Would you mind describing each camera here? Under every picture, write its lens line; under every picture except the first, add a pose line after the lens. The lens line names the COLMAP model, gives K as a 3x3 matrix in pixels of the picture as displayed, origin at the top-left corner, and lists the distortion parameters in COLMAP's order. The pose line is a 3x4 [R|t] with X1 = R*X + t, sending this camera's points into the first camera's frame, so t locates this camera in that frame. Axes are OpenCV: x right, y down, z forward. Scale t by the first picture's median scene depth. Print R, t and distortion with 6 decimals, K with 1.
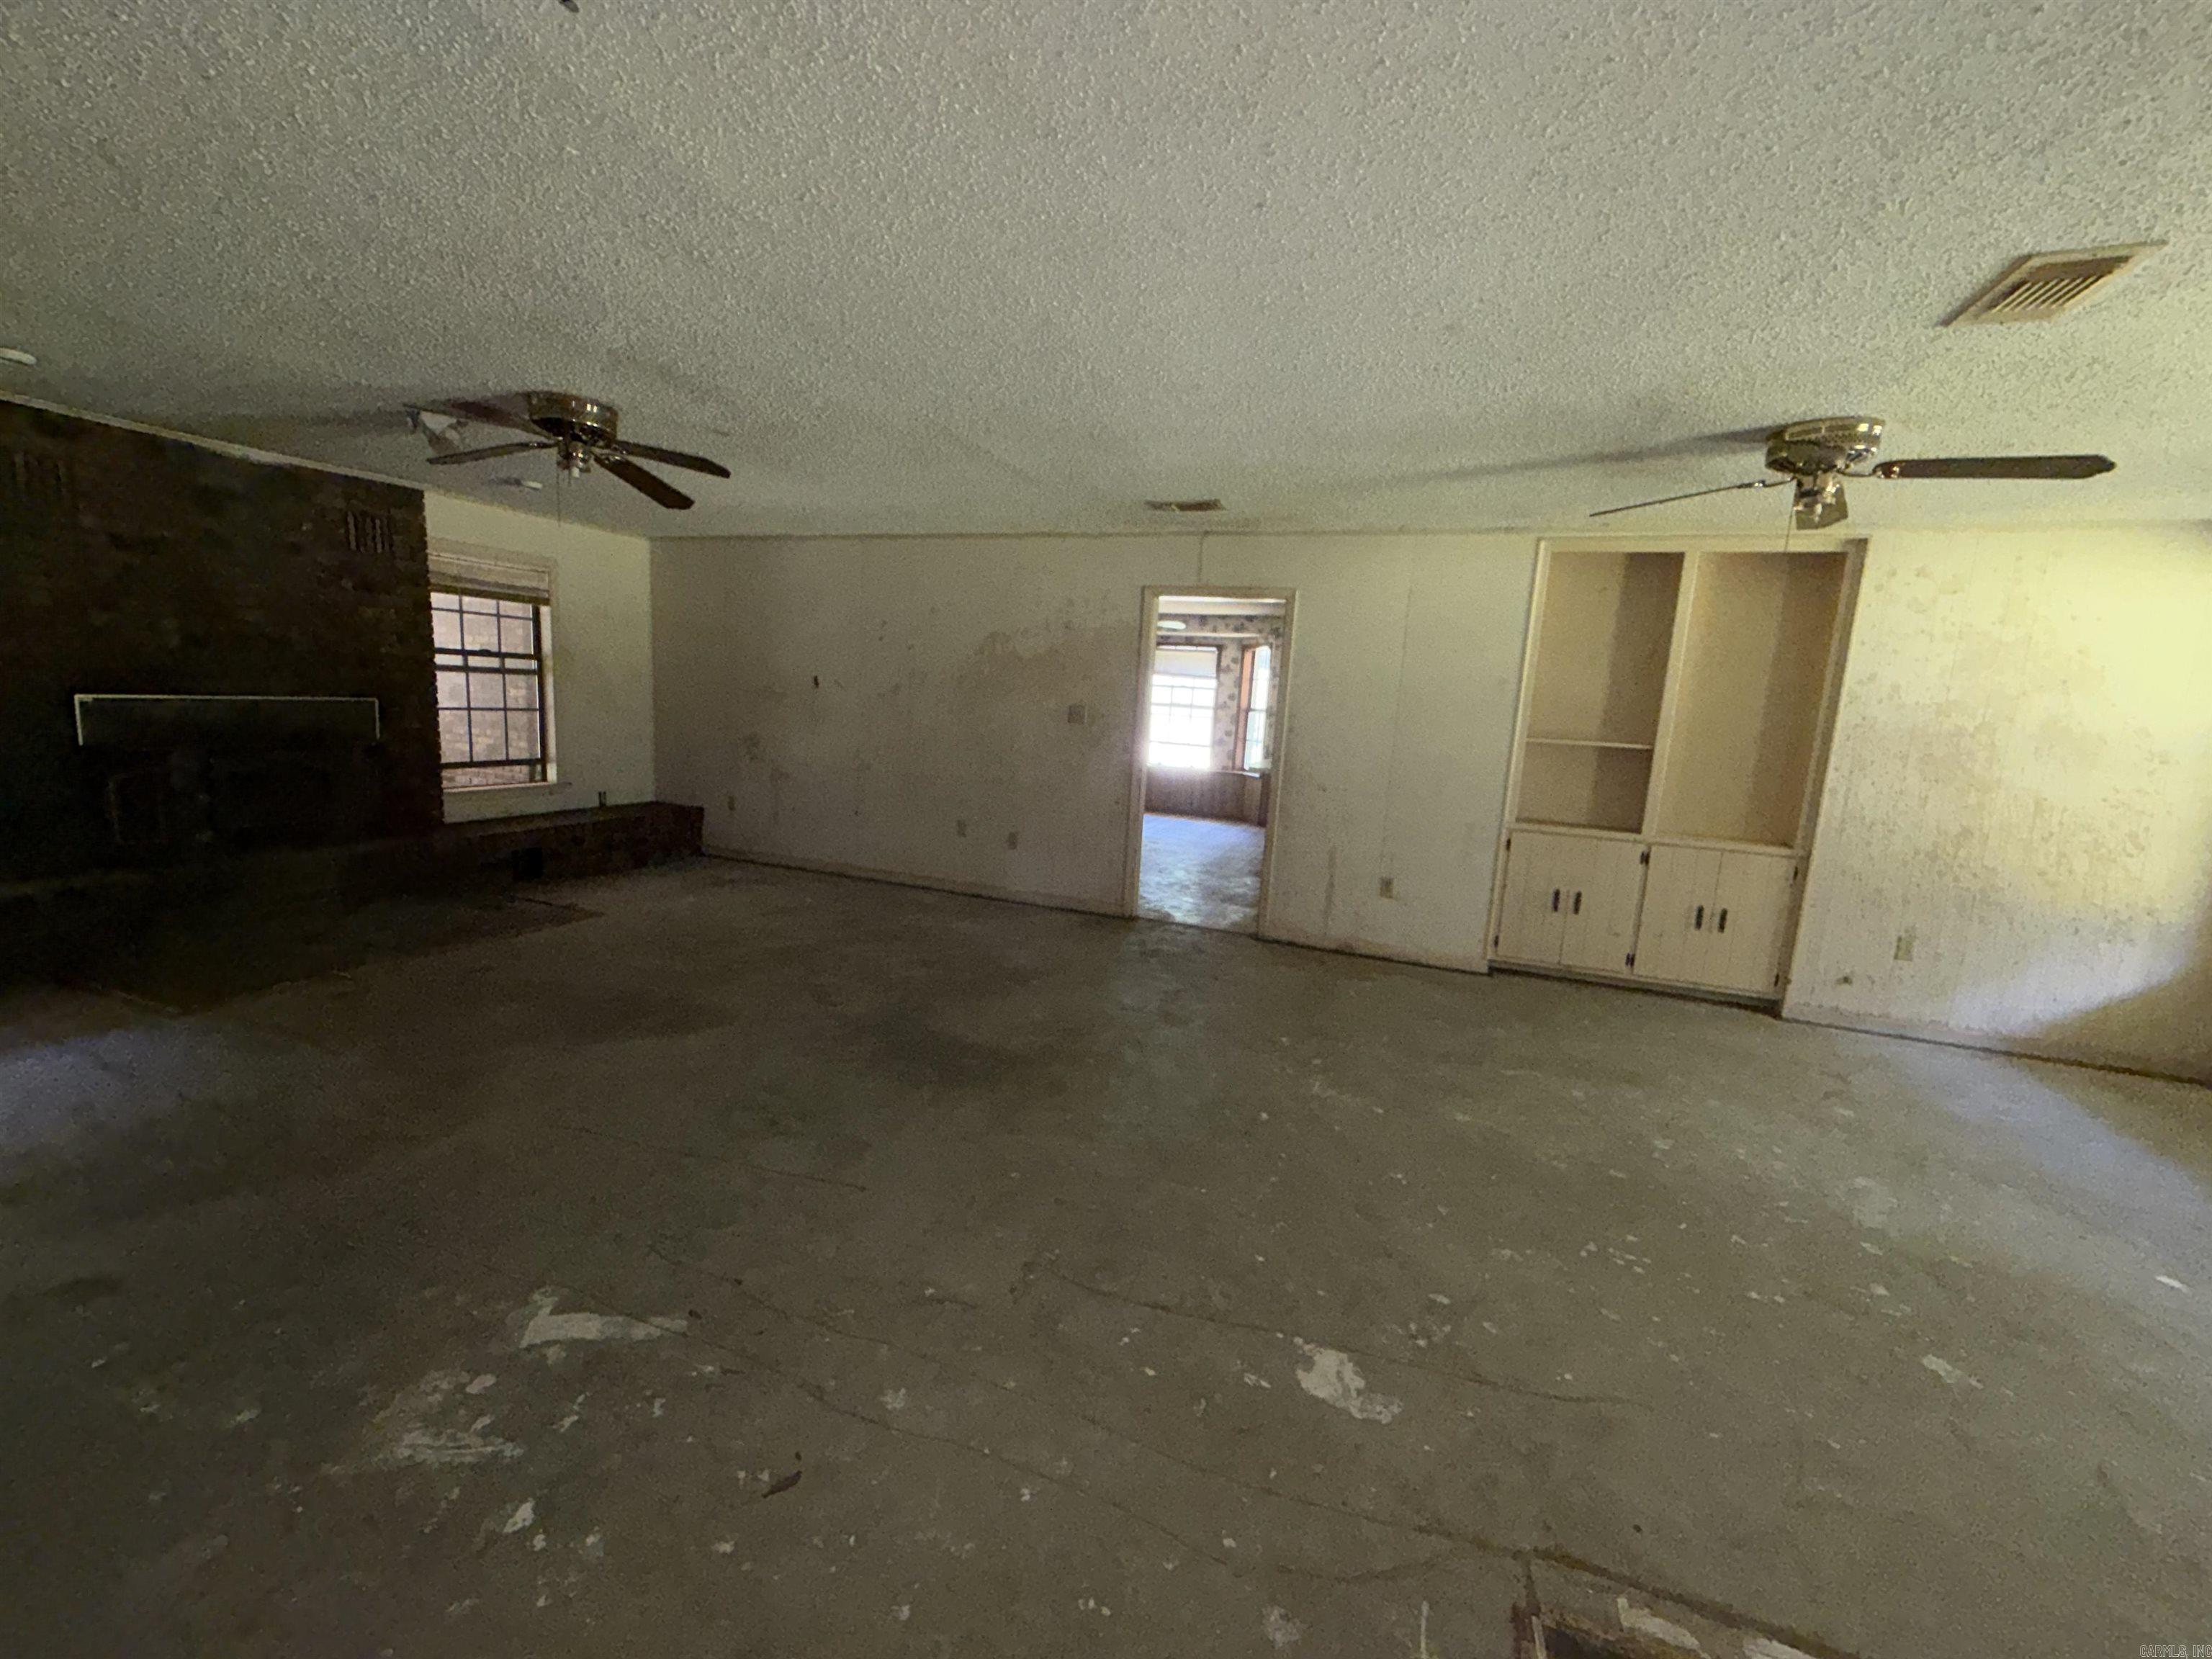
lens RADIAL K [[890.5, 0, 1101.0], [0, 890.5, 838.9], [0, 0, 1]] dist [-0.000663, 0.000088]
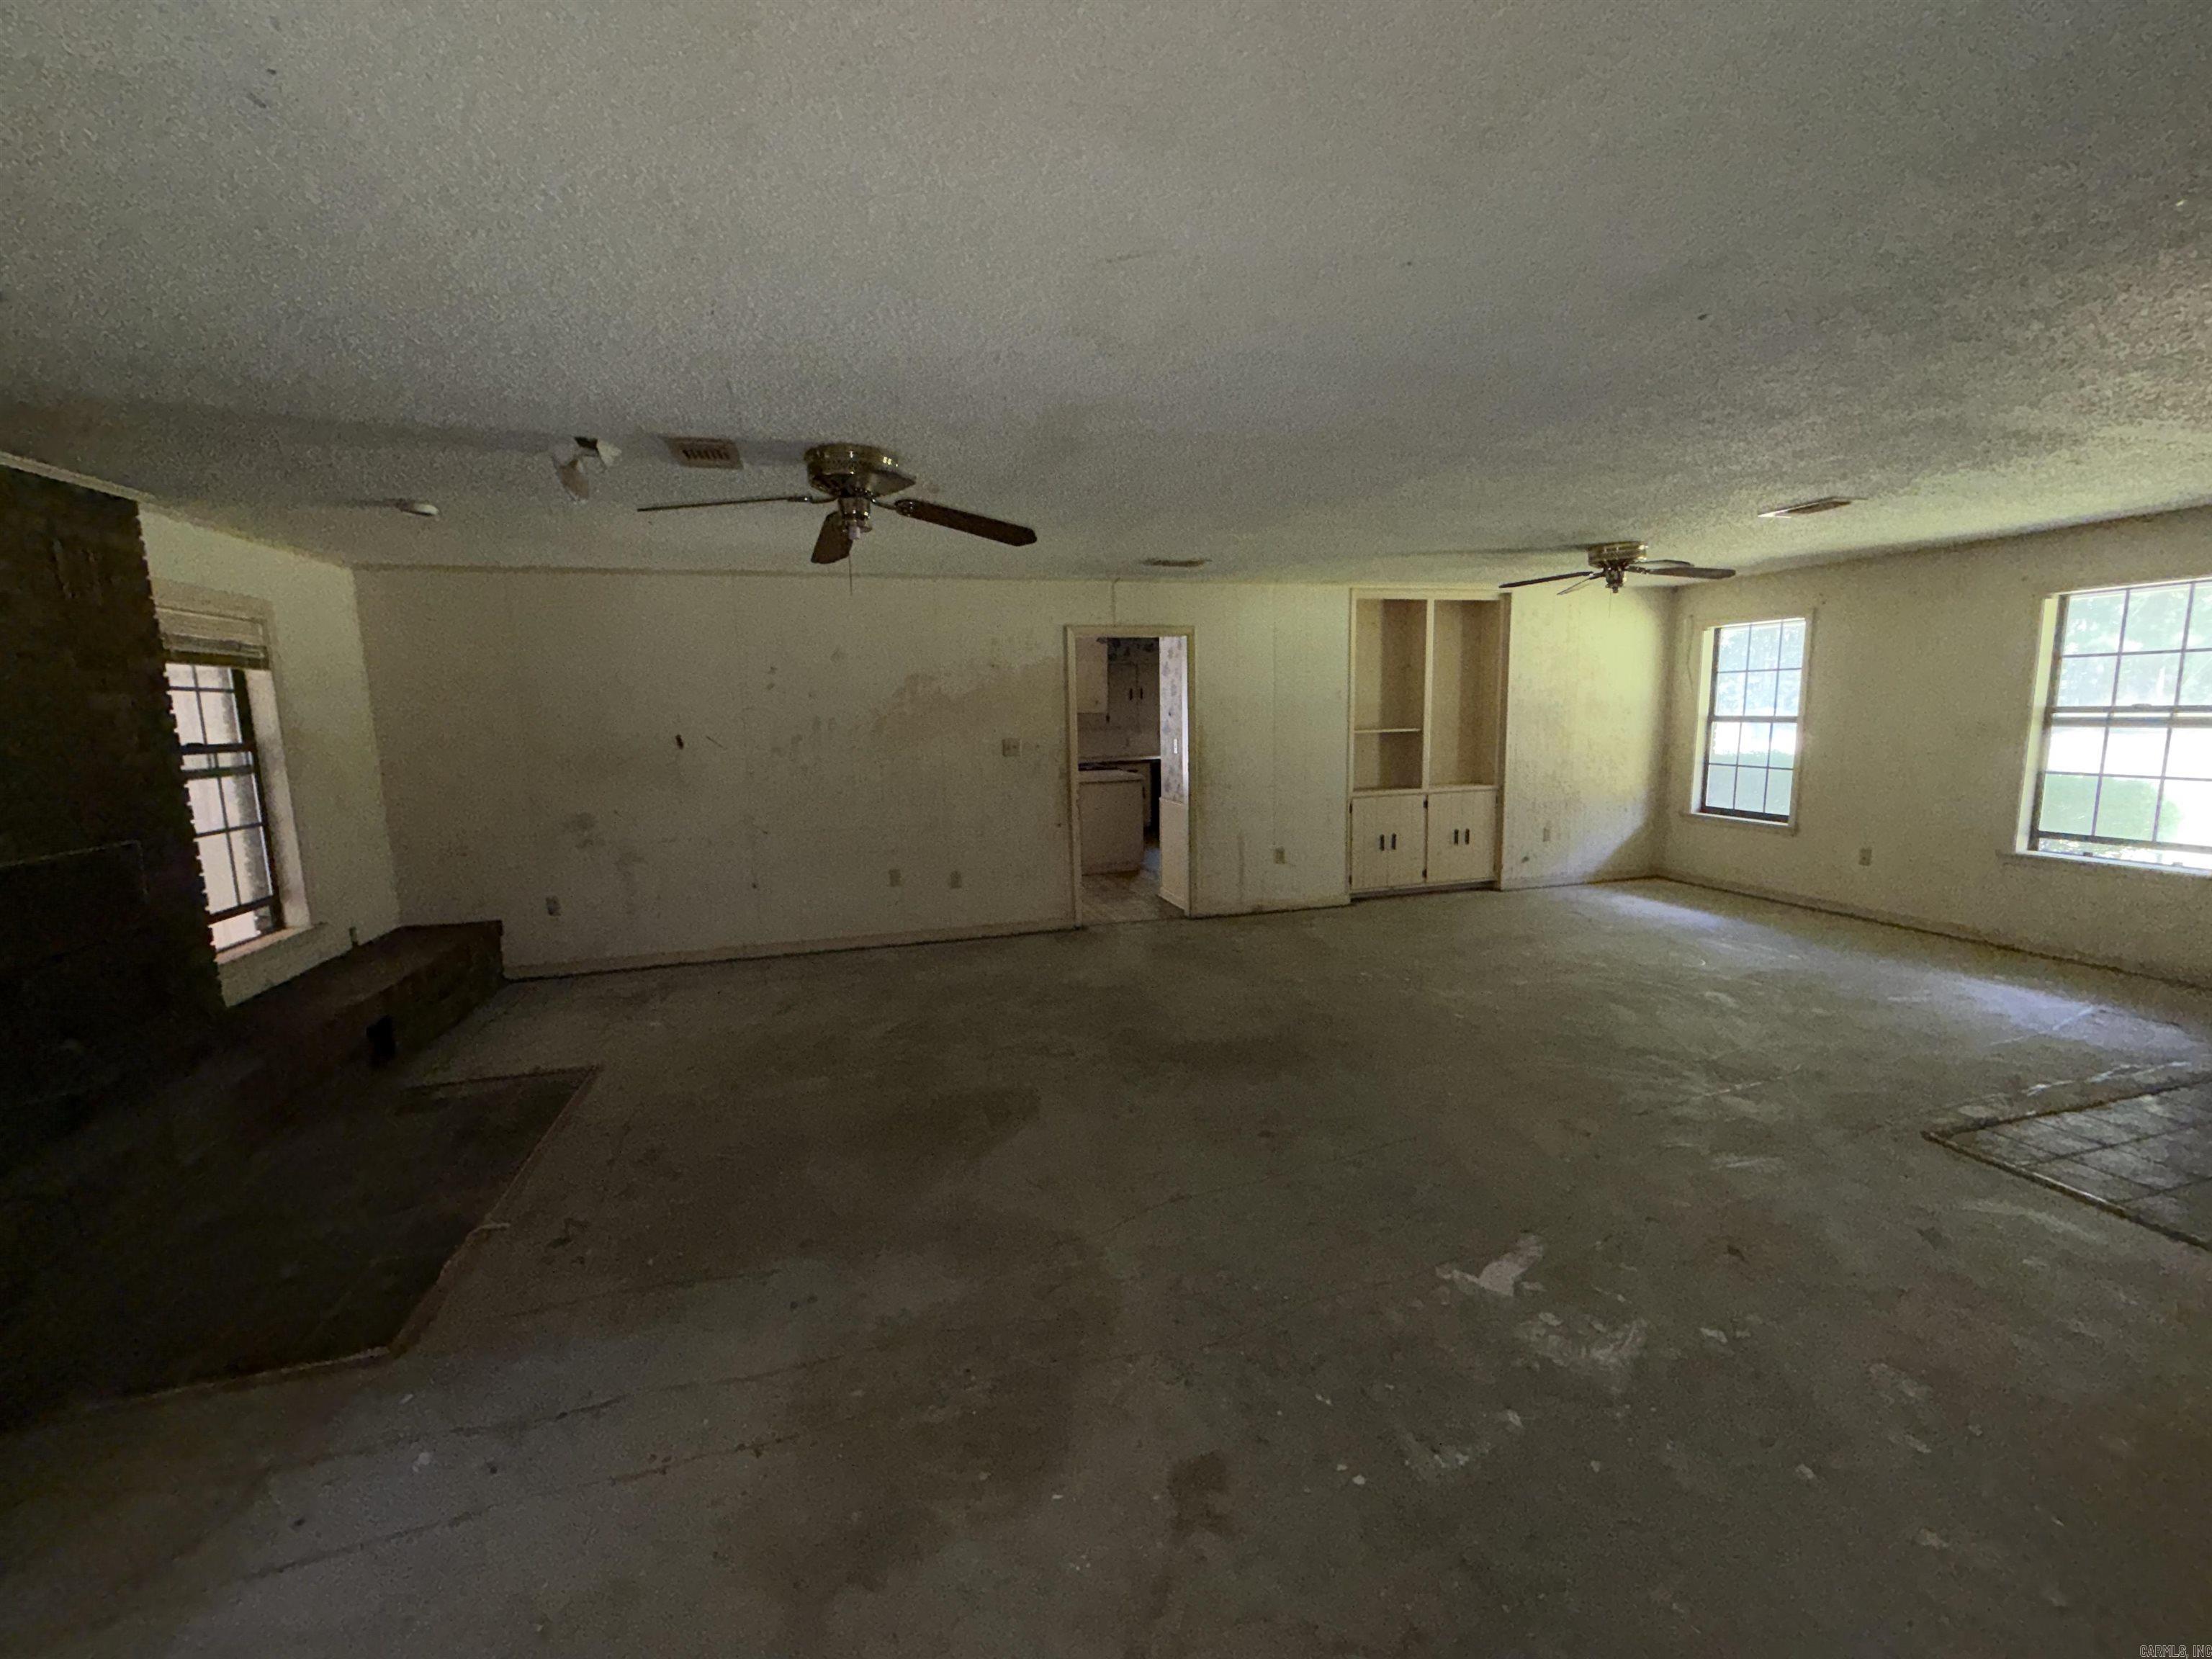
lens RADIAL K [[890.5, 0, 1105.6], [0, 890.5, 827.6], [0, 0, 1]] dist [-0.000663, 0.000088]
pose [[0.792857, -0.155529, 0.589227, -0.664619], [0.164891, 0.985569, 0.038269, -0.080562], [-0.586676, 0.066816, 0.807061, 0.112674]]
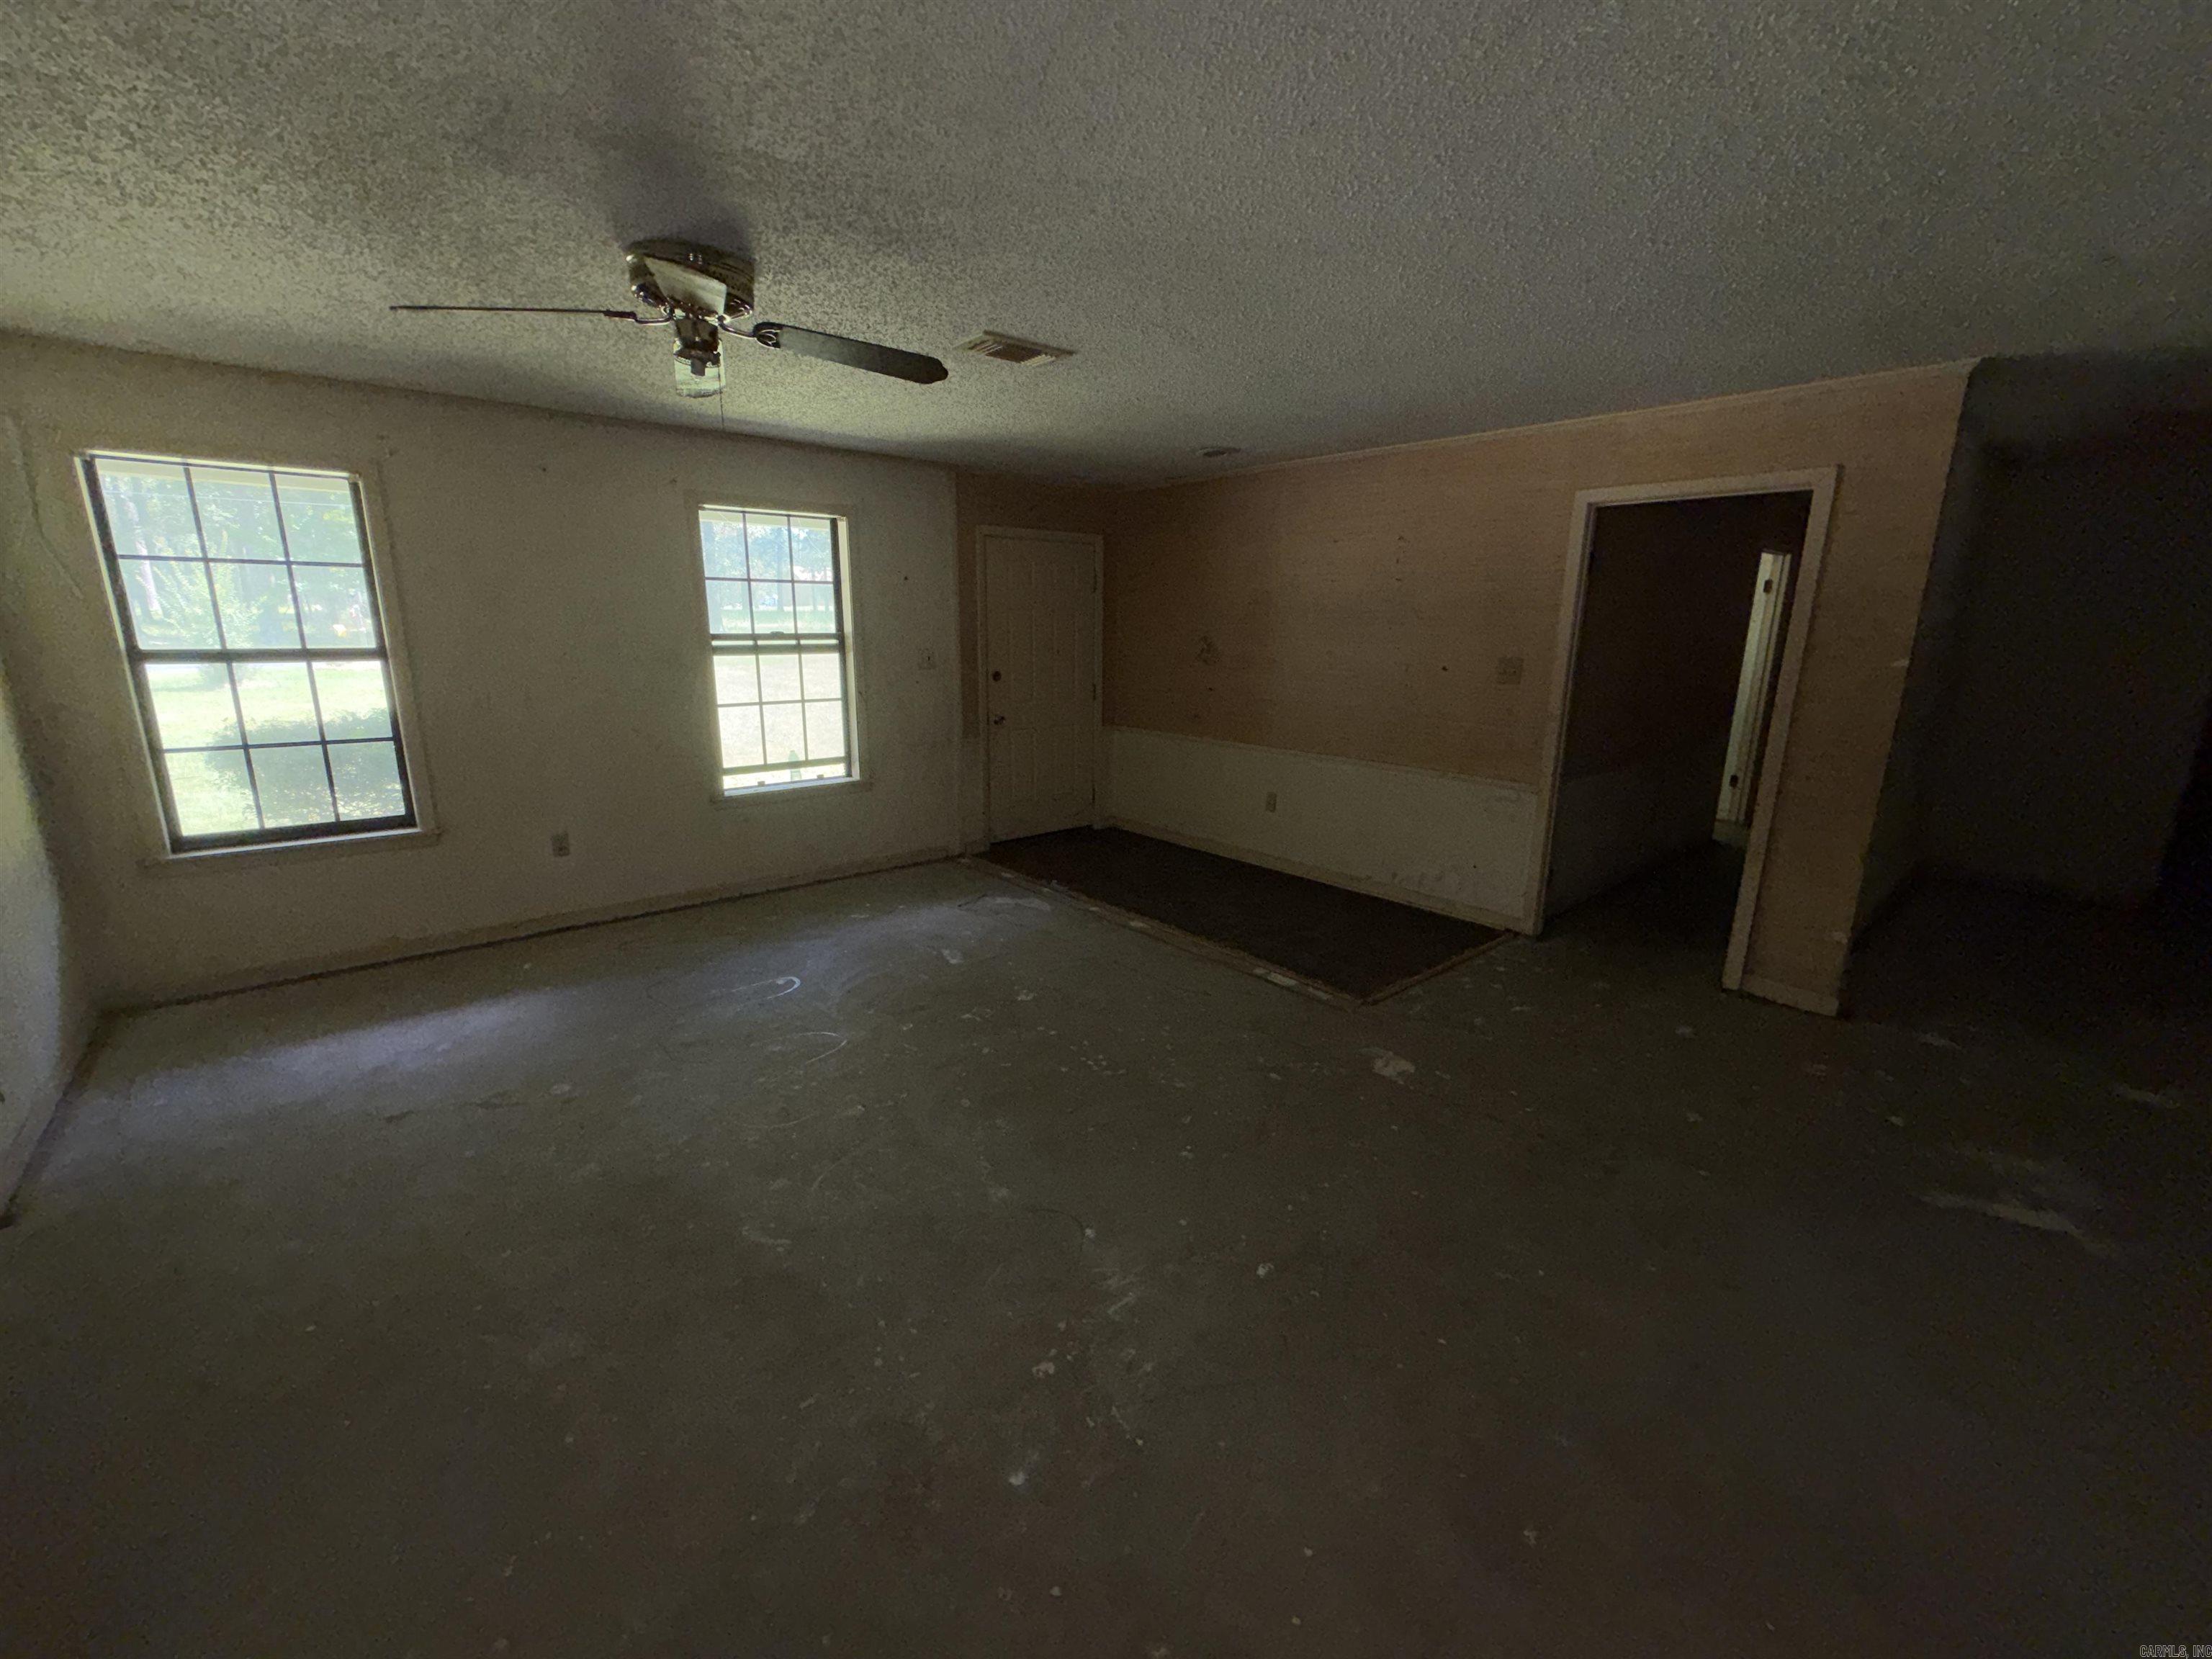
lens RADIAL K [[890.5, 0, 1113.8], [0, 890.5, 827.8], [0, 0, 1]] dist [-0.000663, 0.000088]
pose [[-0.884056, -0.171031, 0.434963, 0.028868], [0.012824, 0.921414, 0.388372, -0.171599], [-0.467205, 0.348920, -0.812388, 0.951985]]
